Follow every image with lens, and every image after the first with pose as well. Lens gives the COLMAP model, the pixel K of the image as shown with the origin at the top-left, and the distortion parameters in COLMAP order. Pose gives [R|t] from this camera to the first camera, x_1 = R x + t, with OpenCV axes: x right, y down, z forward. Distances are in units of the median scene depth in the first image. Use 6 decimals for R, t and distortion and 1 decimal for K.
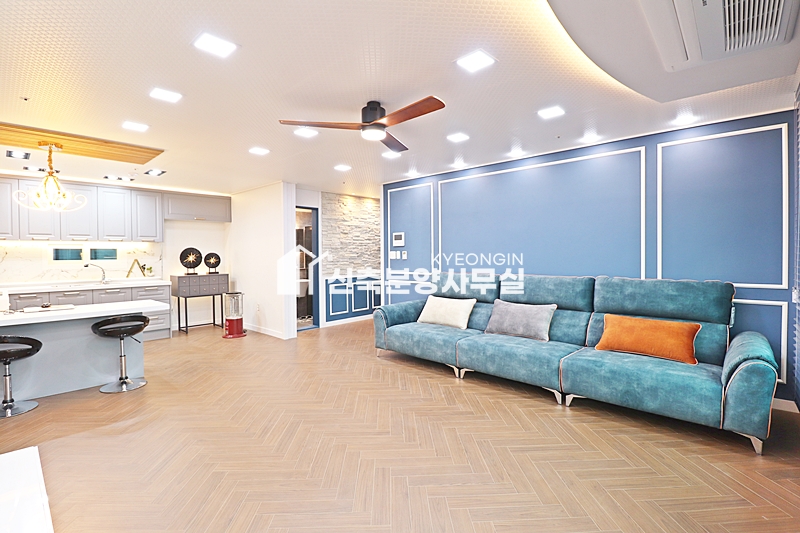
lens RADIAL K [[370.7, 0, 397.7], [0, 370.7, 260.9], [0, 0, 1]] dist [0.000299, -0.012168]
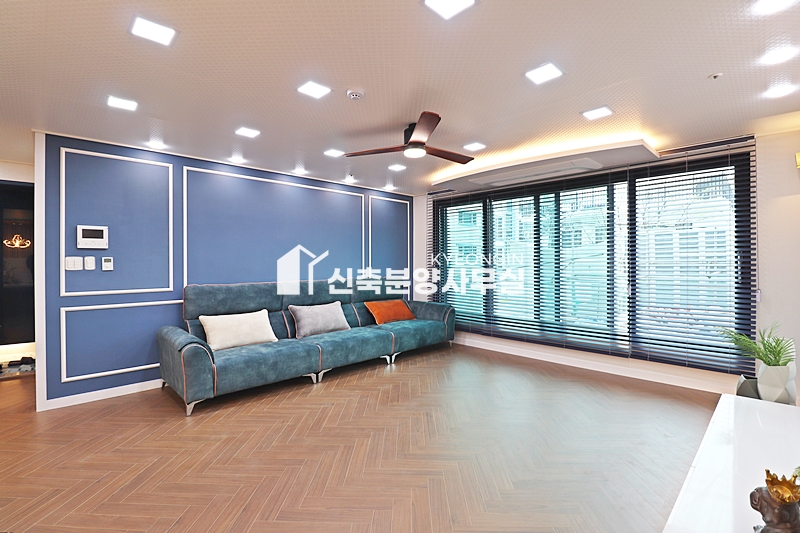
lens RADIAL K [[370.7, 0, 397.7], [0, 370.7, 260.9], [0, 0, 1]] dist [0.000299, -0.012168]
pose [[0.057944, -0.001997, 0.998318, -0.824473], [0.009865, 0.999950, 0.001427, -0.022572], [-0.998271, 0.009766, 0.057961, 0.685737]]
